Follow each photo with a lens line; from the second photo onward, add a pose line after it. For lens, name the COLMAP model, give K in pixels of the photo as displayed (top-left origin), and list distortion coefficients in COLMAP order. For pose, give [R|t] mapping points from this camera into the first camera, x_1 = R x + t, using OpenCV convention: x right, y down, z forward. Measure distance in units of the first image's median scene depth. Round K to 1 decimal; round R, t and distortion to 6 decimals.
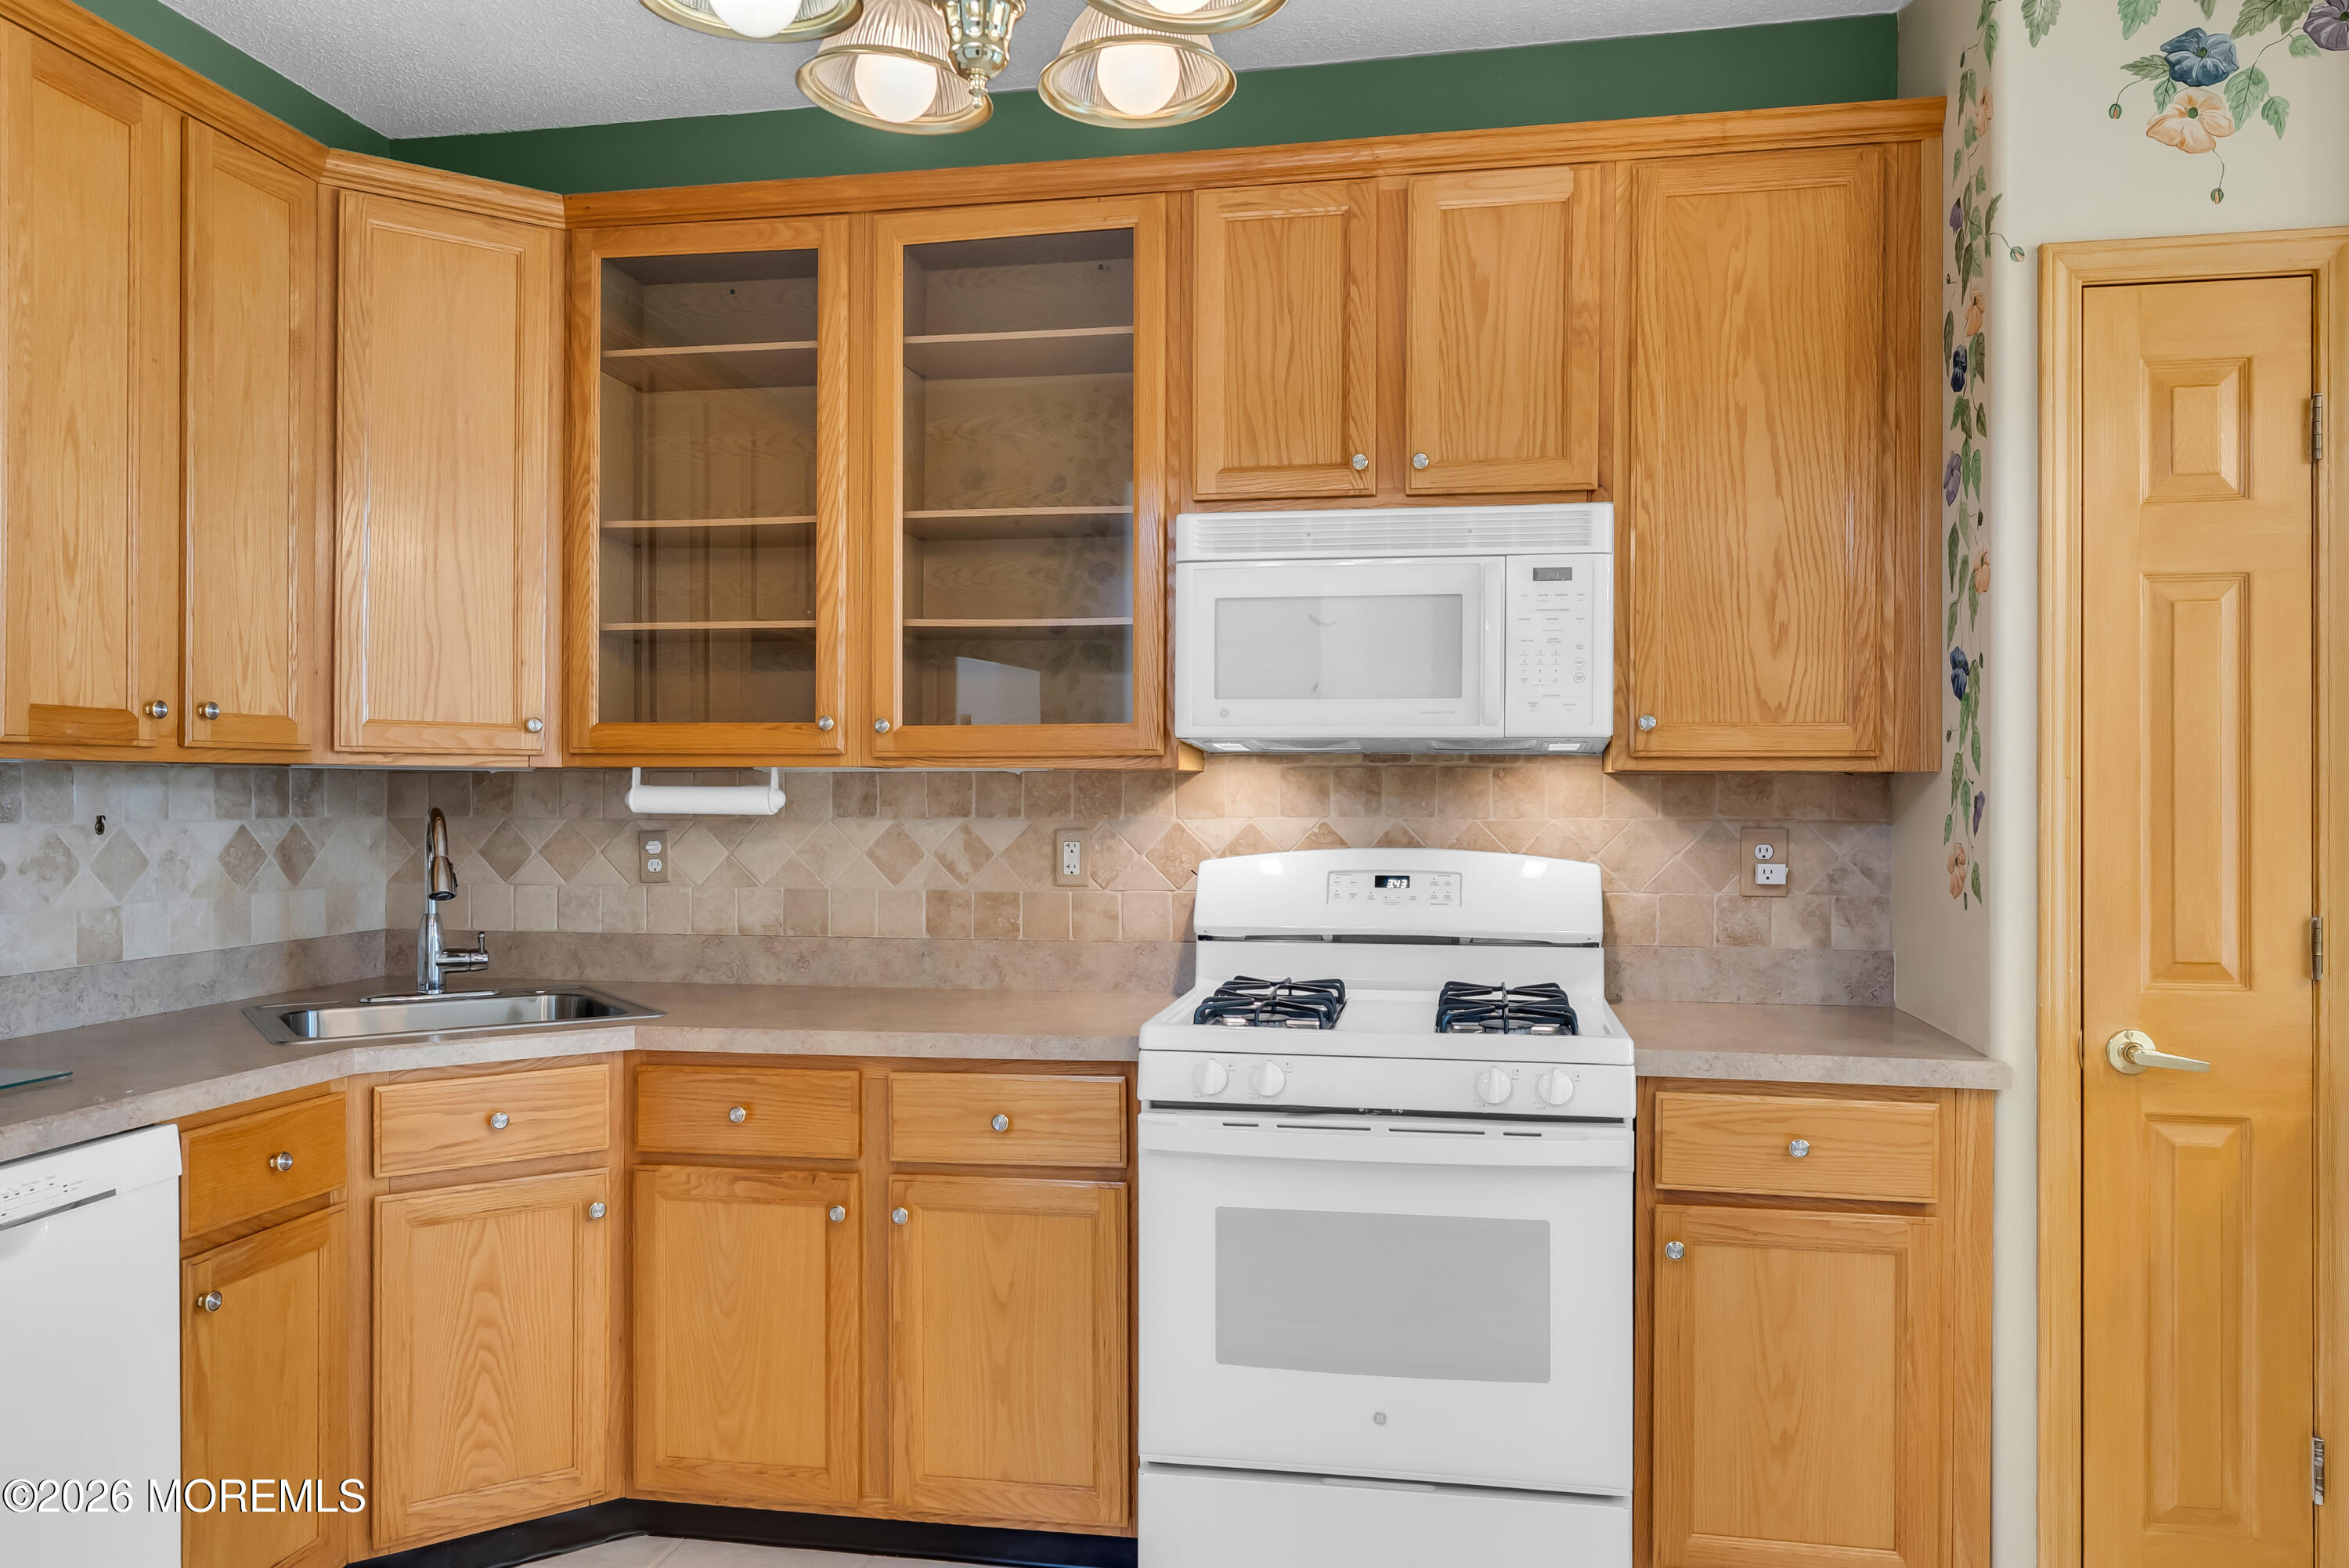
lens RADIAL K [[1661.2, 0, 1177.5], [0, 1661.2, 788.6], [0, 0, 1]] dist [-0.004205, 0.004771]
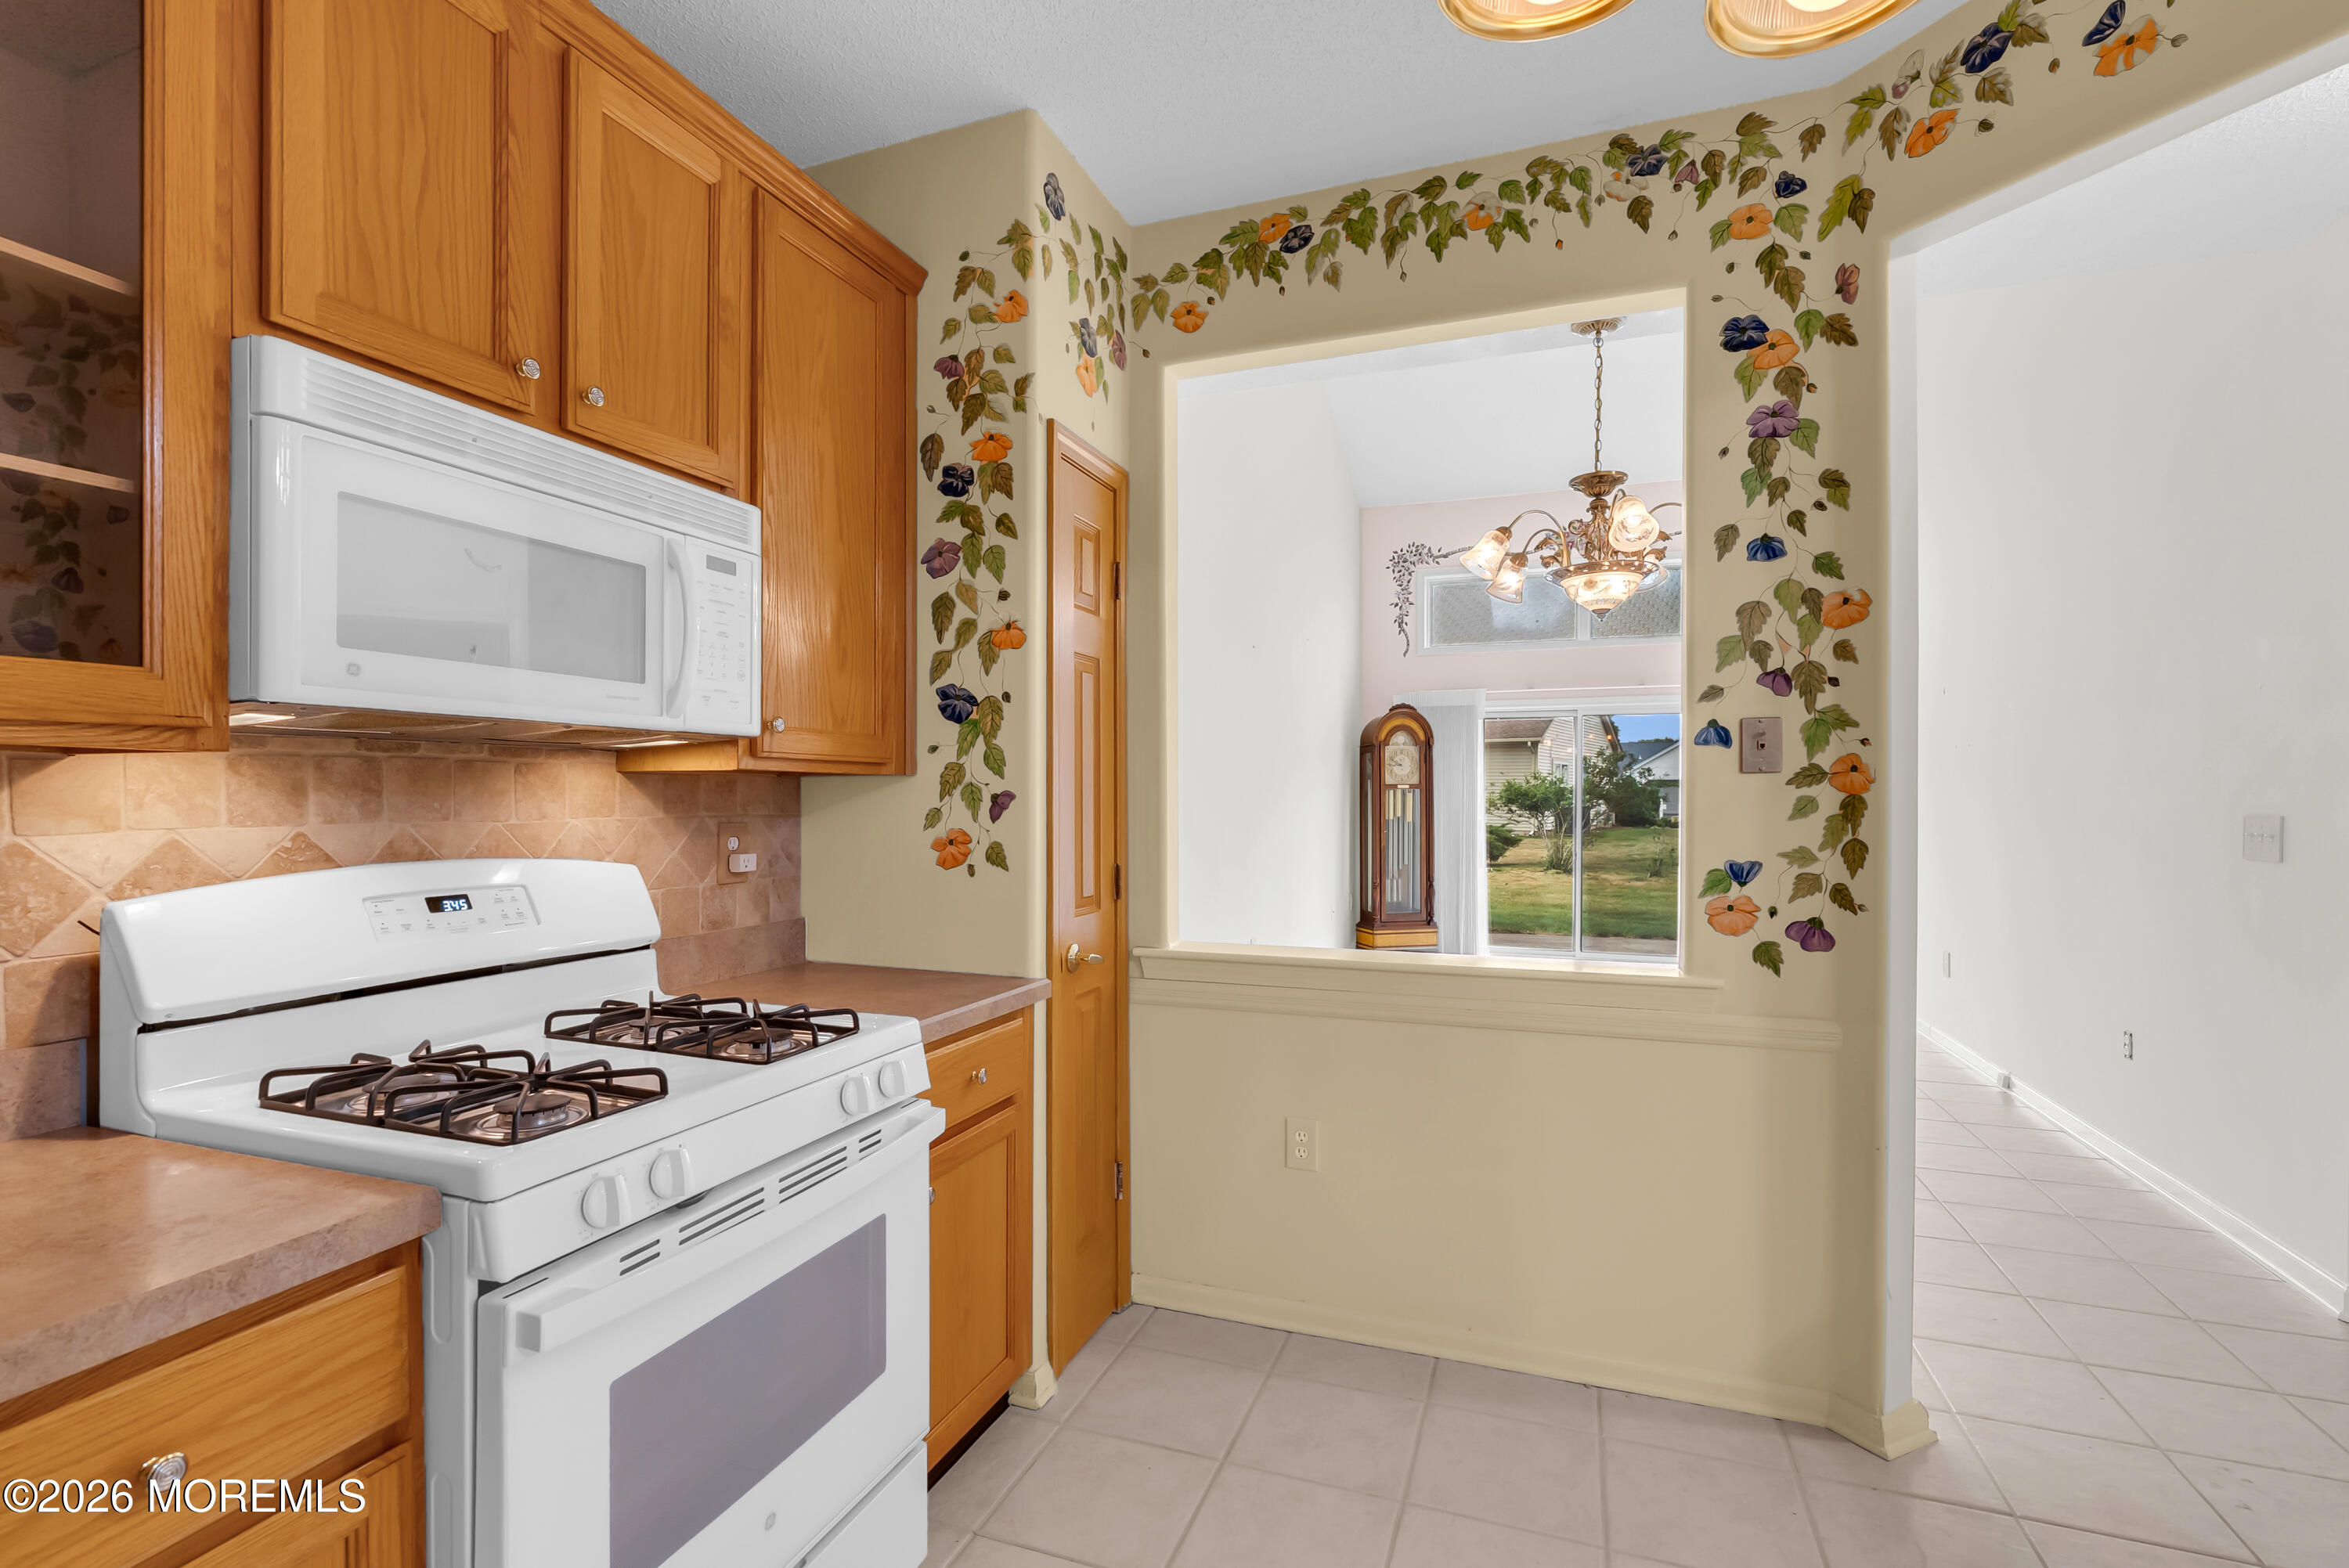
lens RADIAL K [[1072.7, 0, 1172.8], [0, 1072.7, 799.3], [0, 0, 1]] dist [-0.008771, 0.003848]
pose [[0.173802, -0.006755, 0.984757, -0.336649], [-0.002279, 0.999971, 0.007261, 0.002019], [-0.984778, -0.003506, 0.173782, 0.615725]]
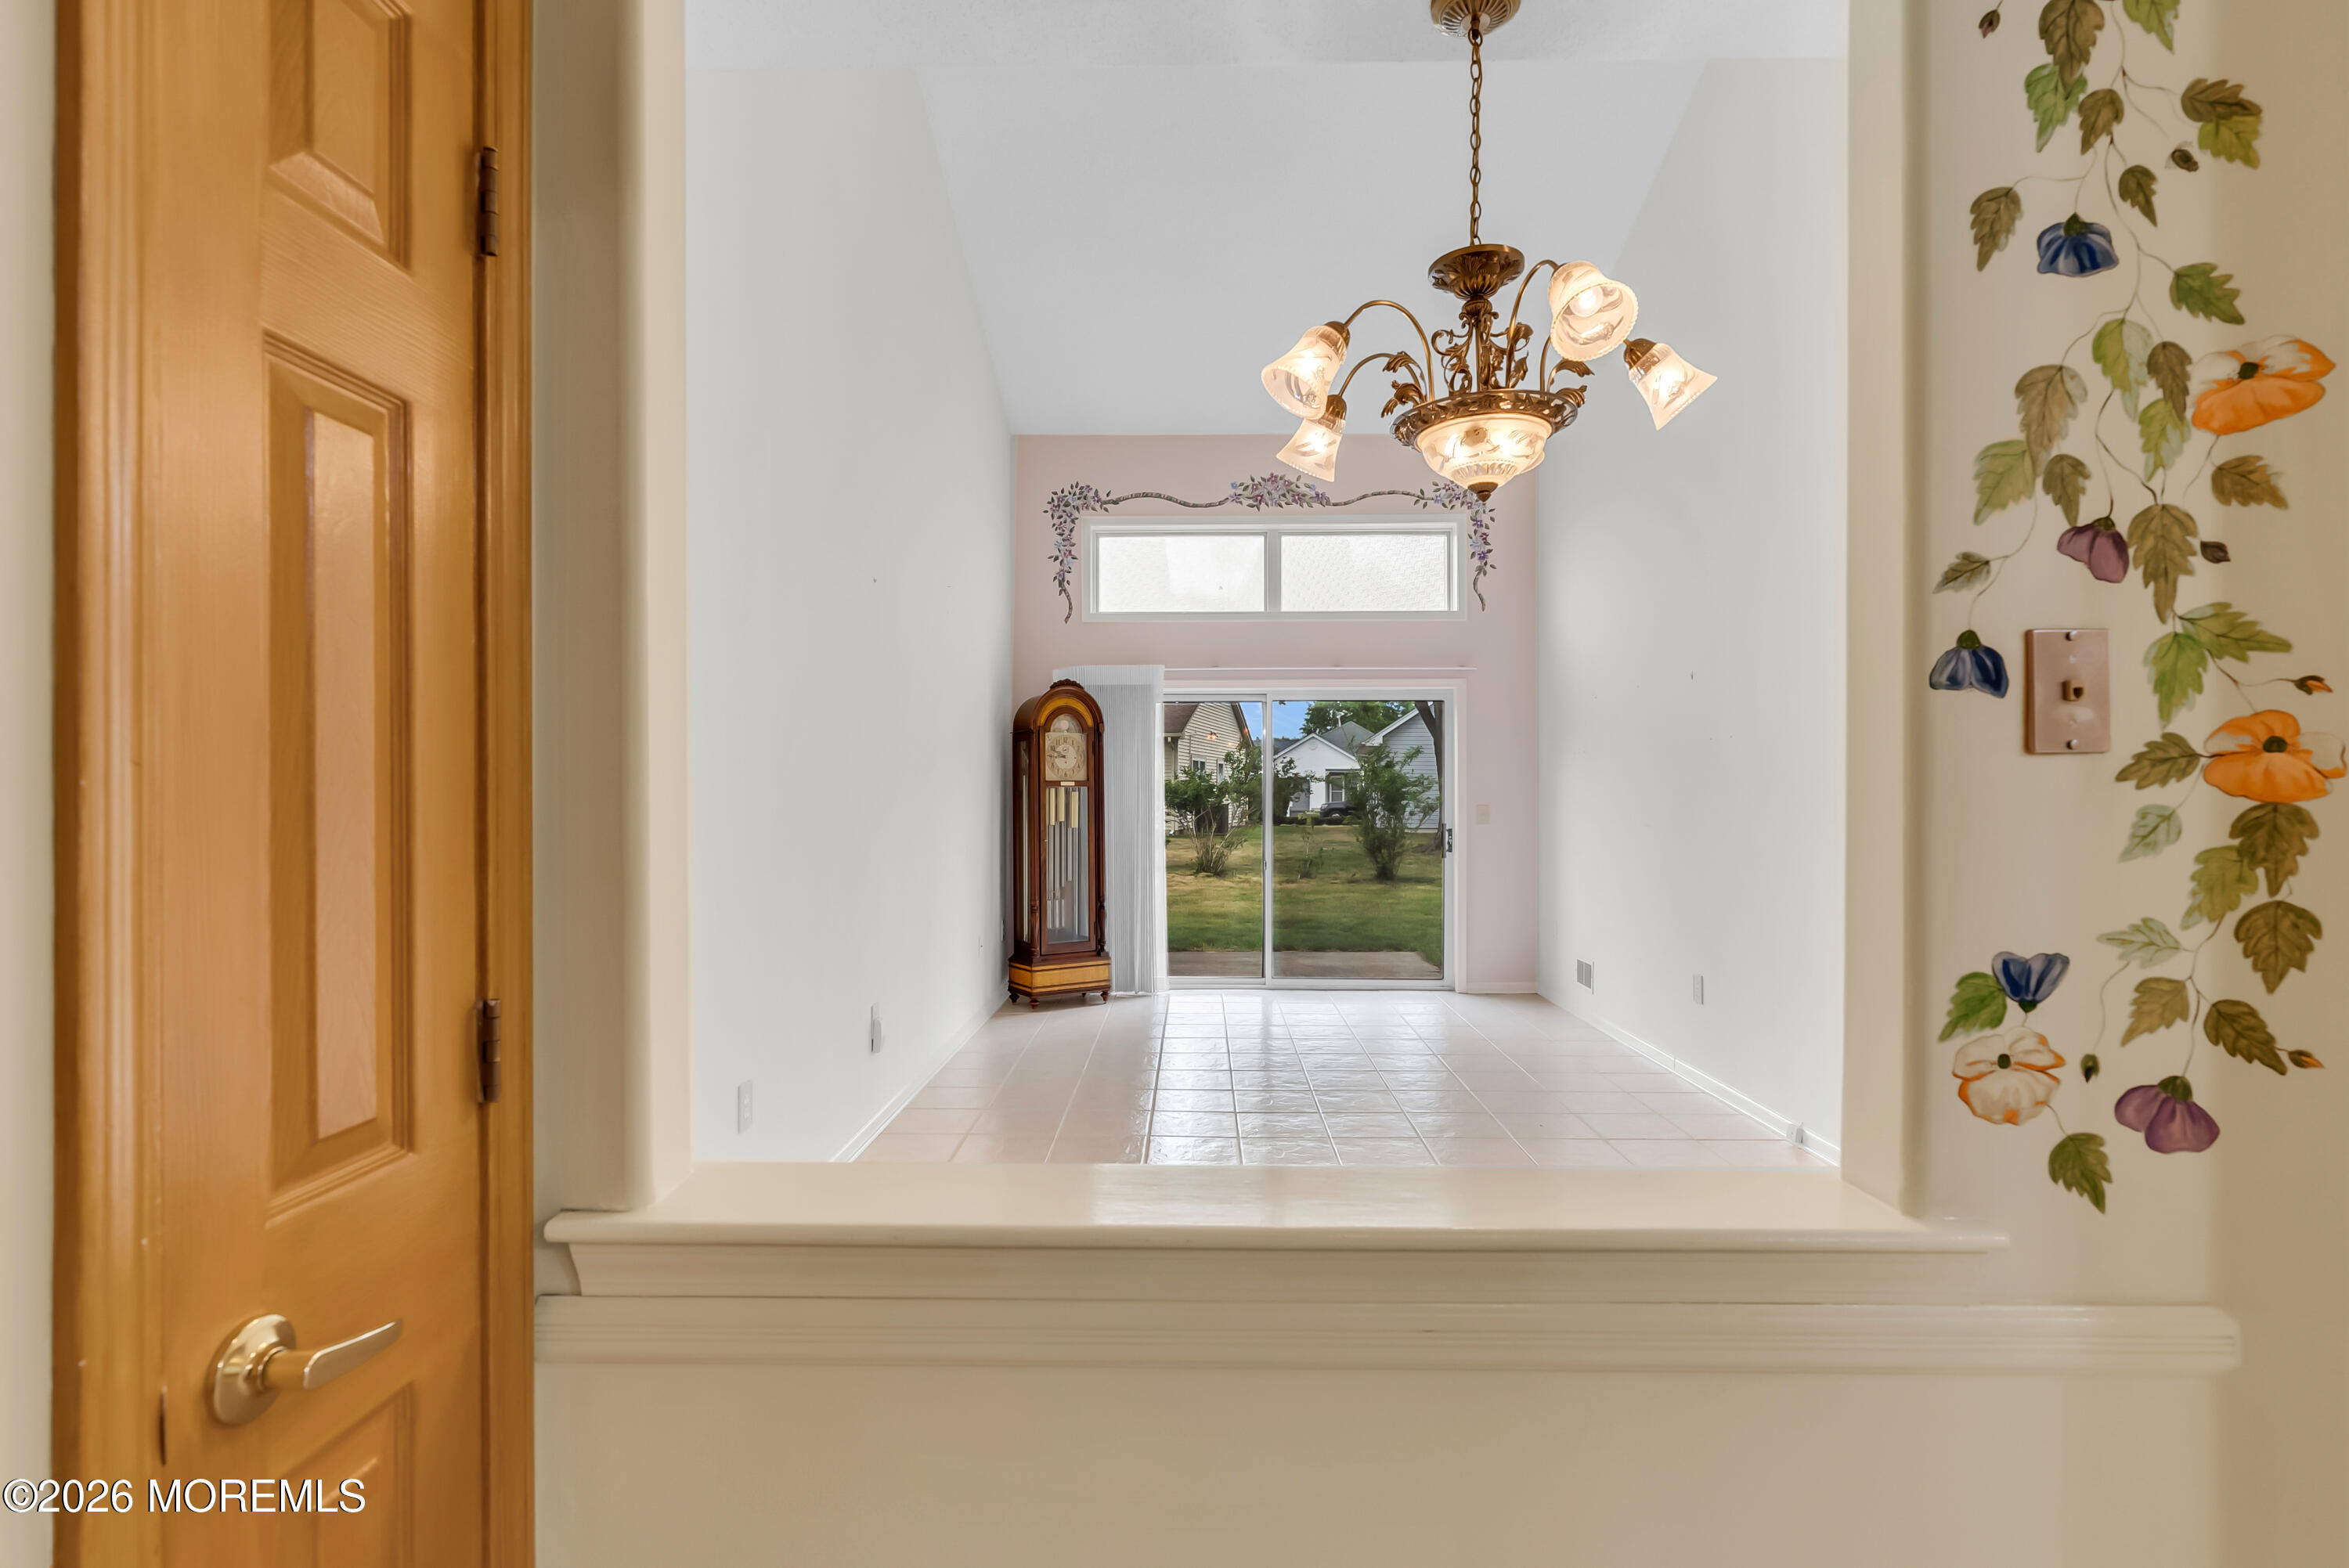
lens RADIAL K [[1138.0, 0, 1172.6], [0, 1138.0, 791.0], [0, 0, 1]] dist [-0.005291, 0.000087]
pose [[-0.157793, -0.001414, 0.987471, 0.190736], [-0.001602, 0.999998, 0.001176, -0.000523], [-0.987471, -0.001397, -0.157795, 0.671610]]
